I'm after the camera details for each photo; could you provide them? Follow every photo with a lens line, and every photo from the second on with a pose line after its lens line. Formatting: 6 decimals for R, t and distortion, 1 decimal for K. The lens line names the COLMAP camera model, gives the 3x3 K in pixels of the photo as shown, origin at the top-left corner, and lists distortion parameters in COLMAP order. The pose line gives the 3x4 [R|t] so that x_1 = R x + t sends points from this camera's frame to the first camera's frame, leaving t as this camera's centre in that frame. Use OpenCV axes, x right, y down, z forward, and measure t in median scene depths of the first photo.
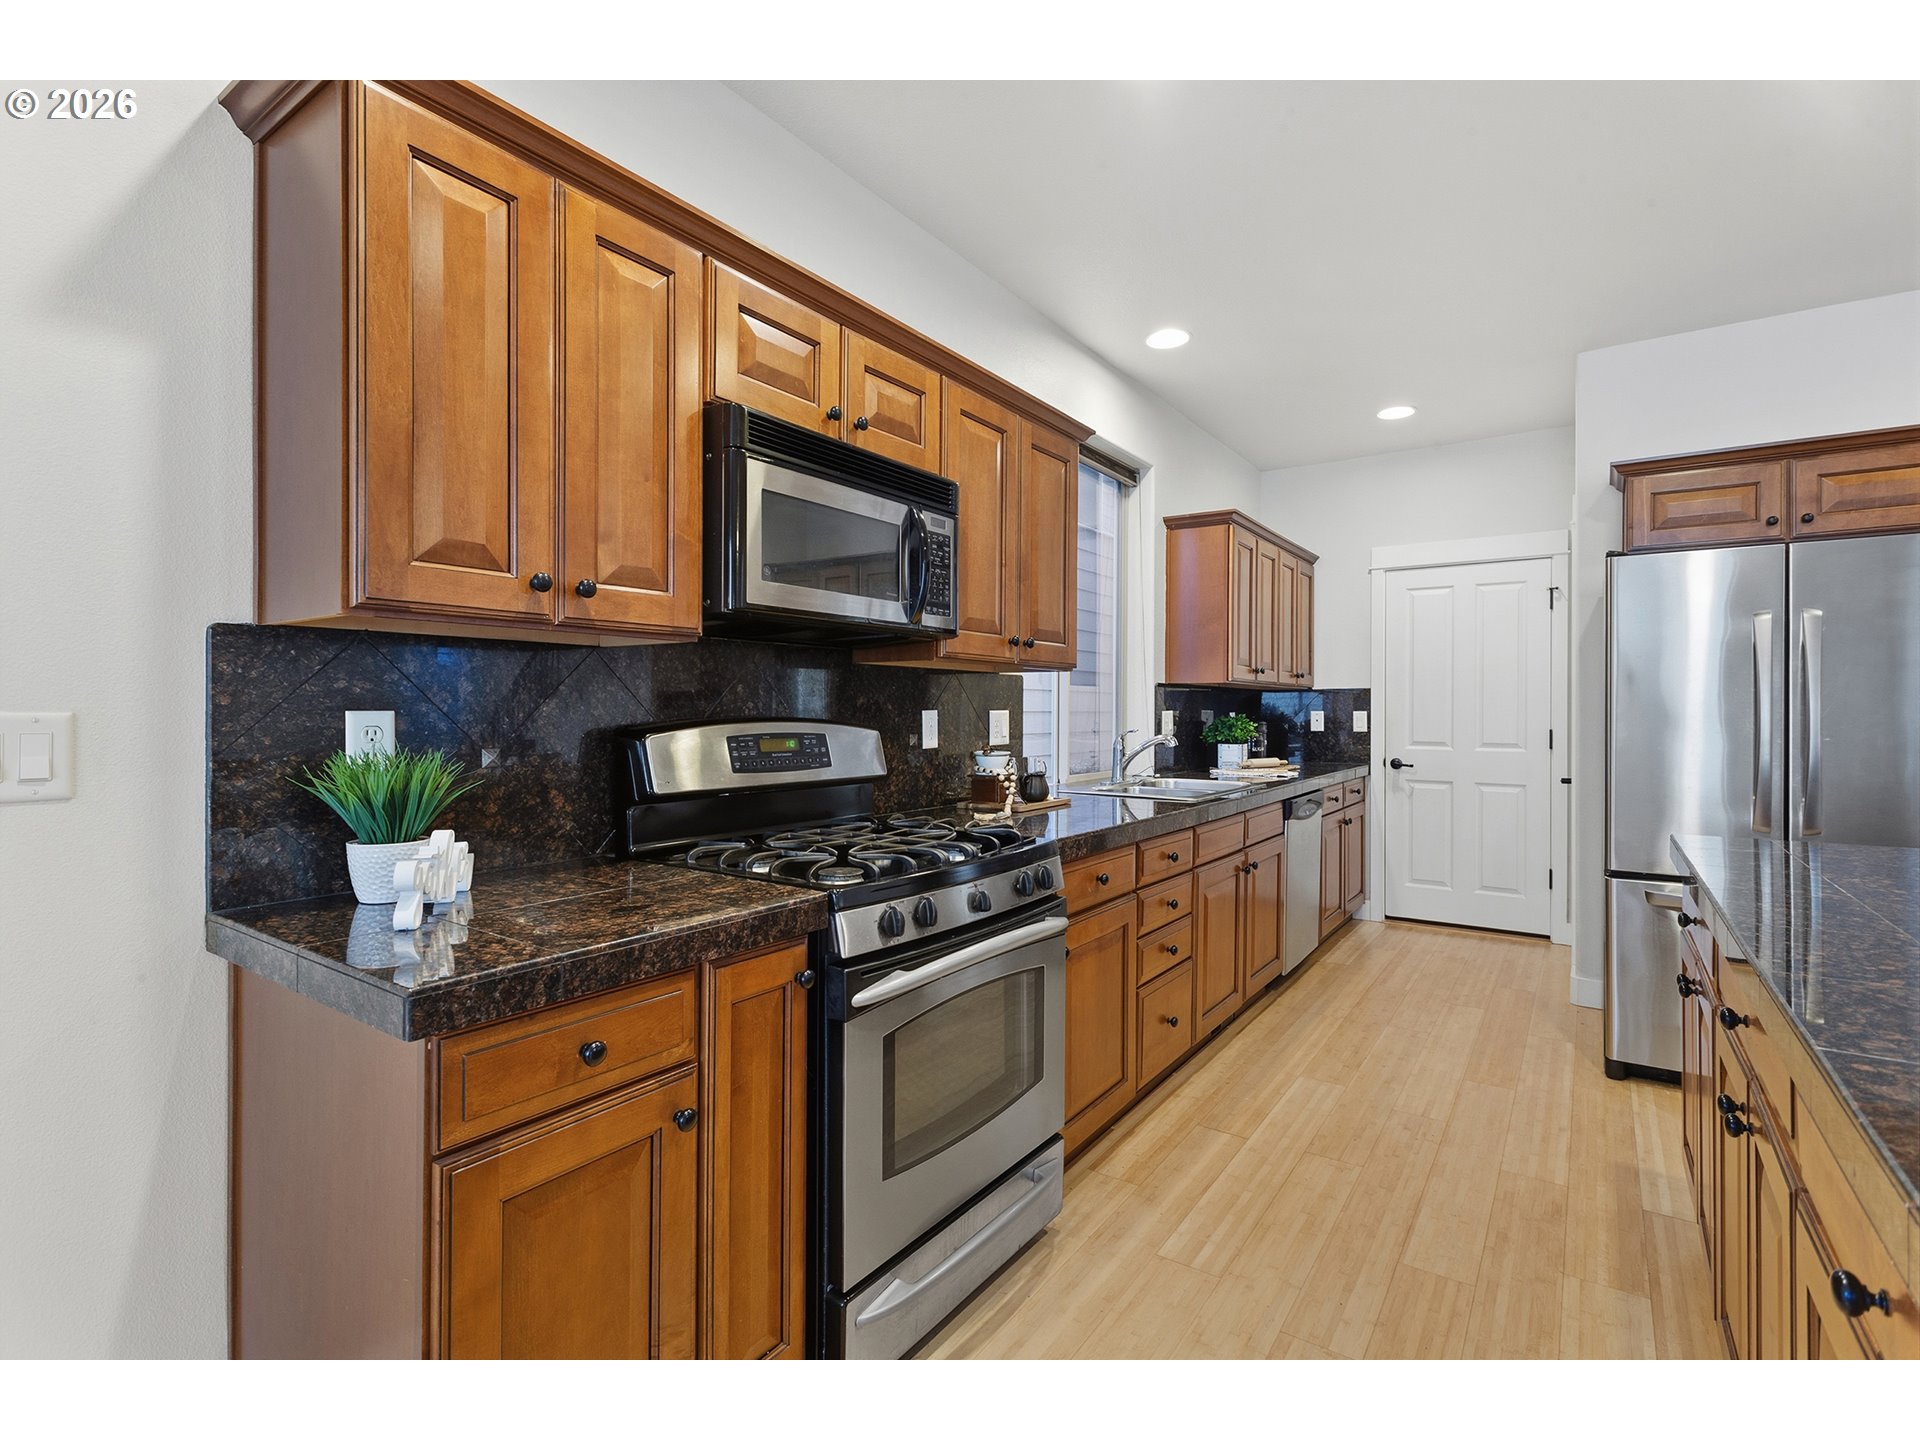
lens RADIAL K [[889.2, 0, 982.2], [0, 889.2, 713.4], [0, 0, 1]] dist [-0.008959, -0.000058]
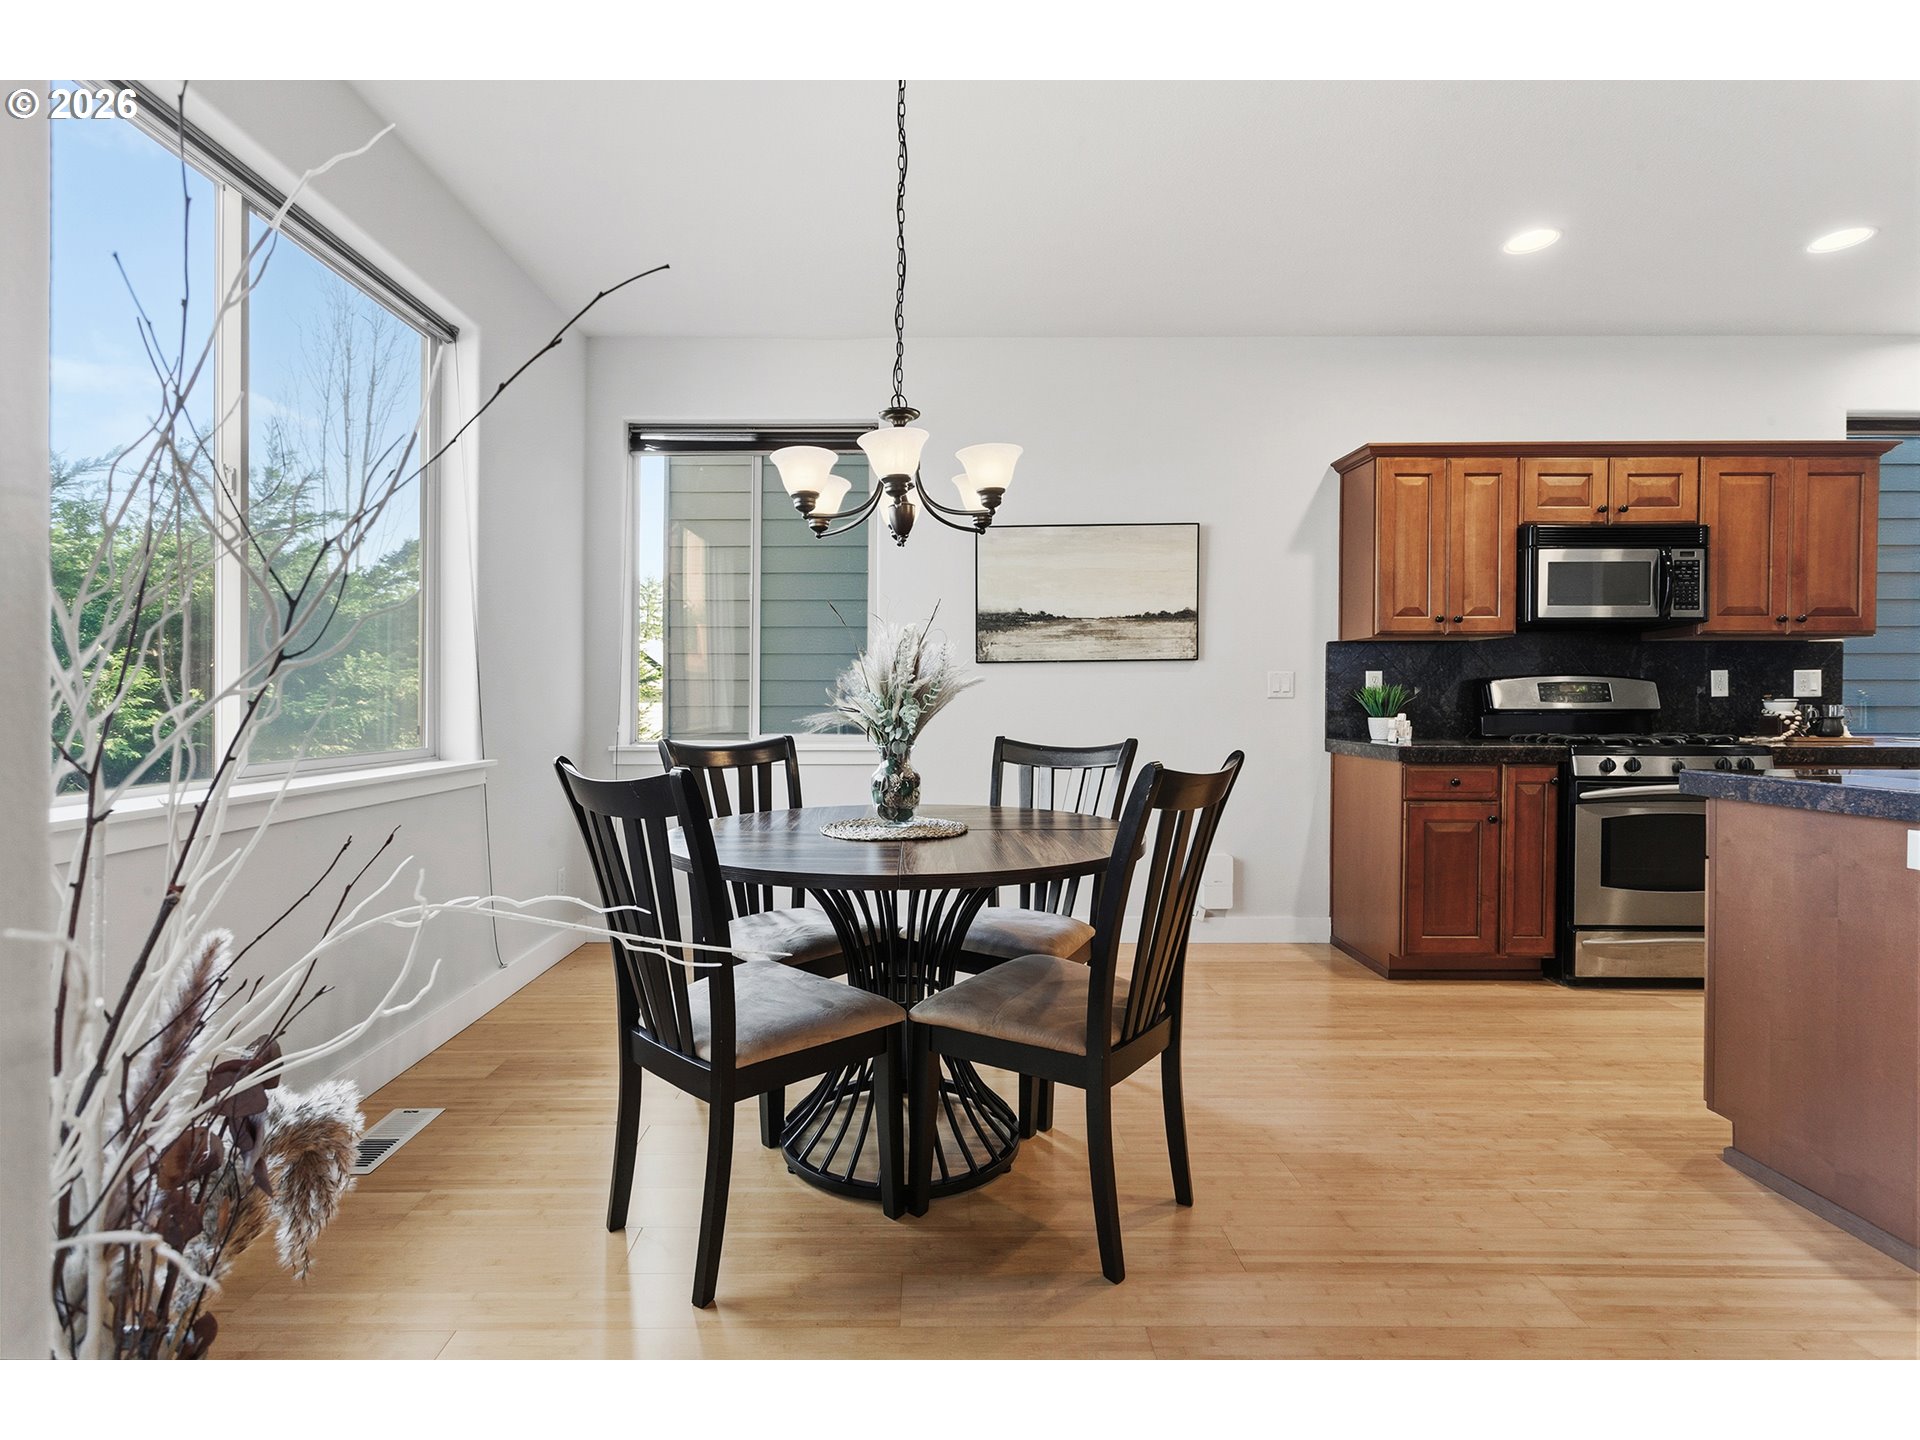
lens RADIAL K [[924.7, 0, 928.7], [0, 924.7, 710.1], [0, 0, 1]] dist [-0.000566, -0.000930]
pose [[0.562054, 0.011270, -0.827024, 0.745699], [-0.001533, 0.999920, 0.012584, 0.072702], [0.827099, -0.005805, 0.562026, -1.453679]]
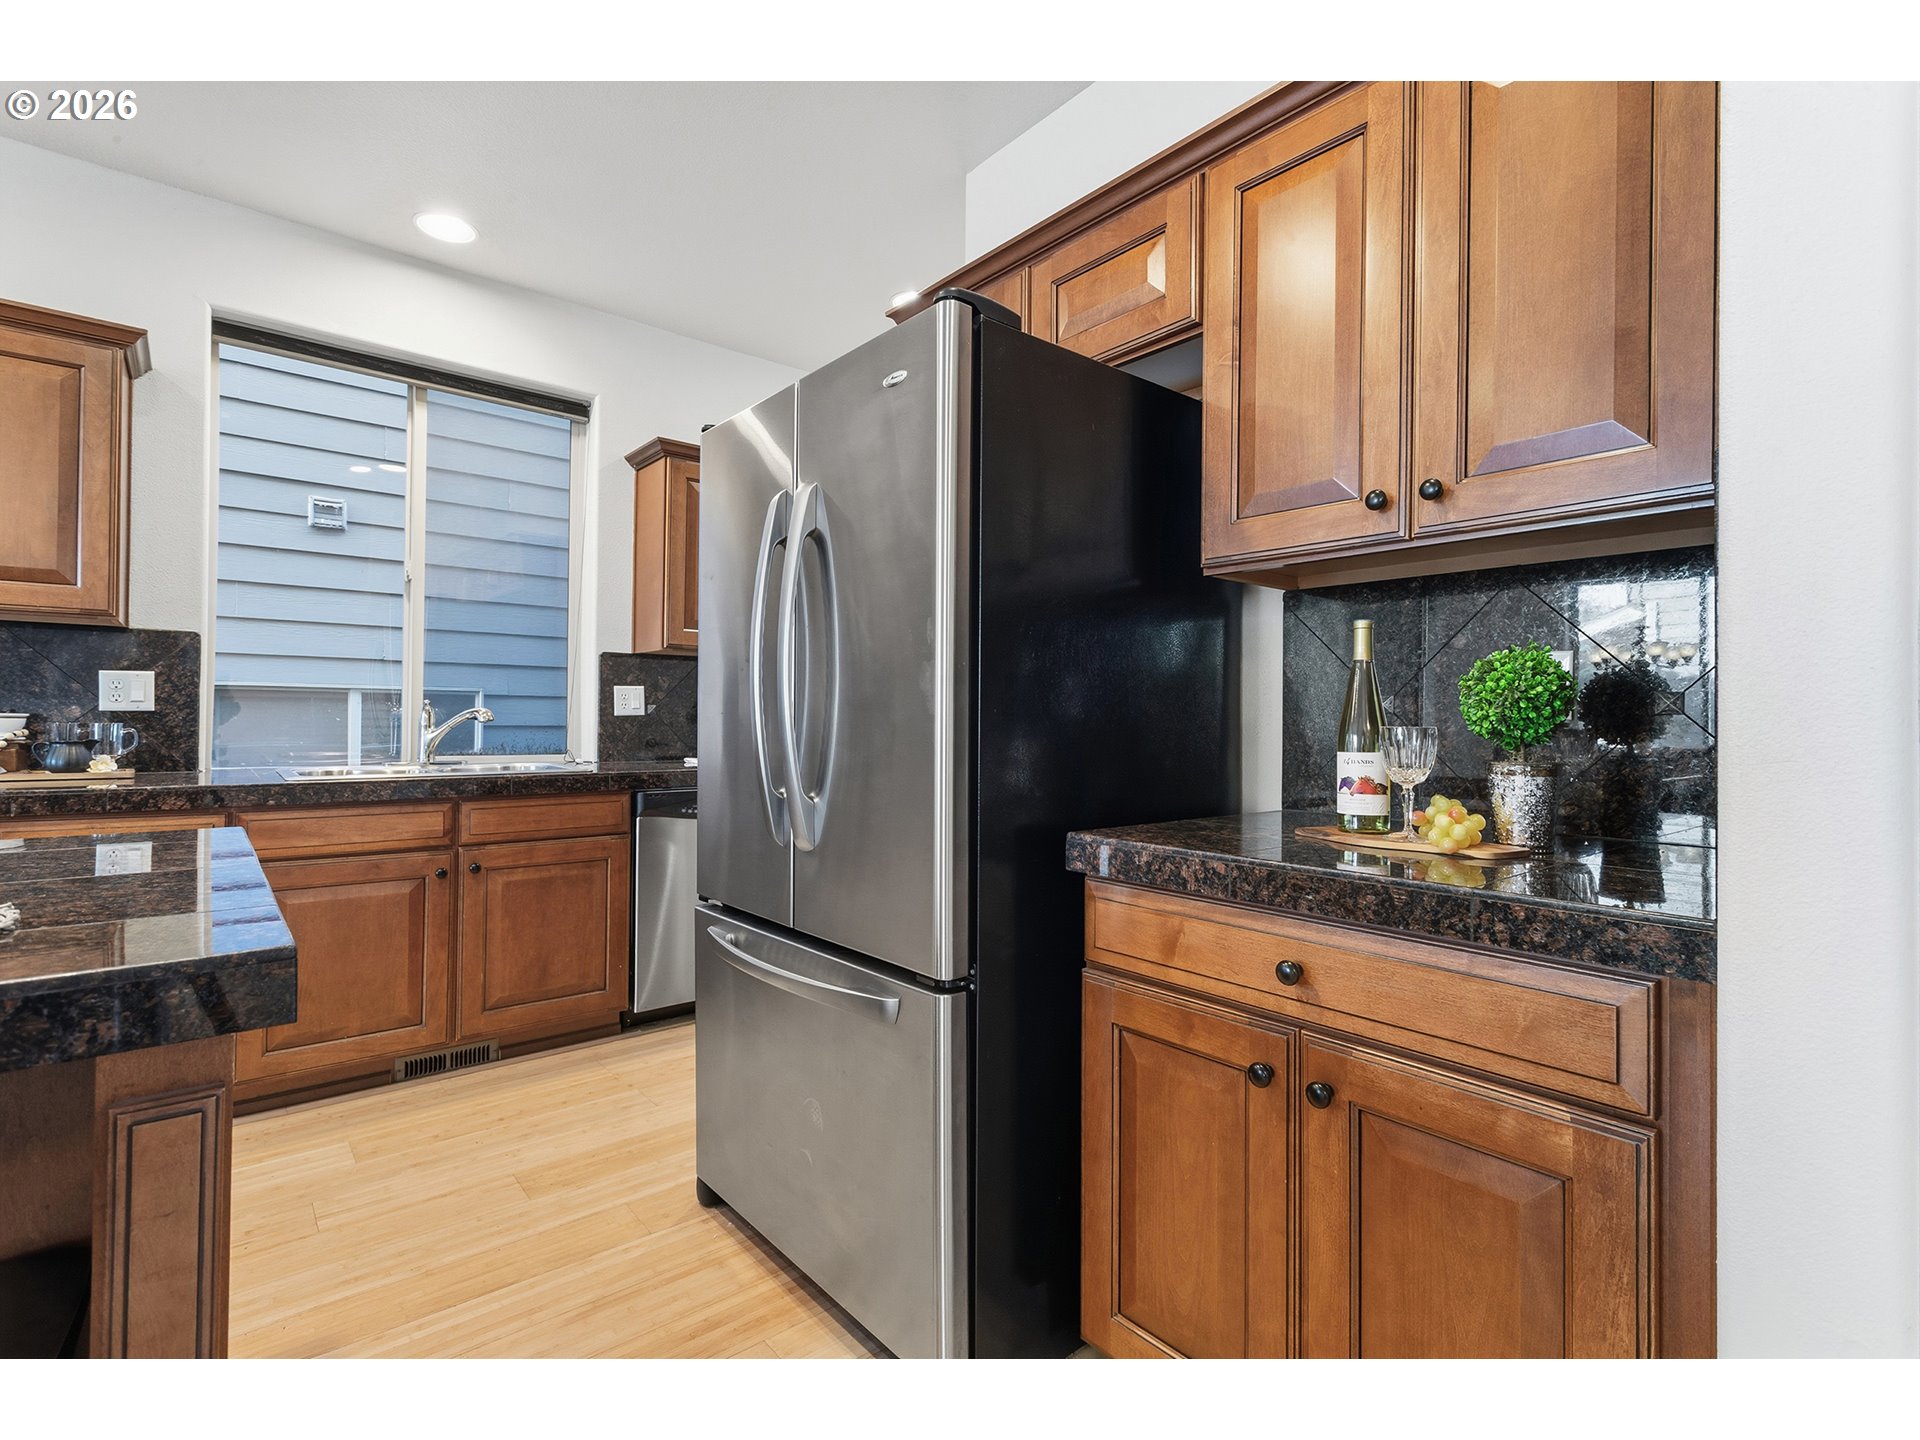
lens RADIAL K [[916.9, 0, 961.4], [0, 916.9, 707.3], [0, 0, 1]] dist [0.020885, -0.000048]
pose [[0.963415, 0.004274, -0.267978, 1.893471], [-0.006296, 0.999958, -0.006686, 0.060077], [0.267938, 0.008128, 0.963402, 0.634818]]
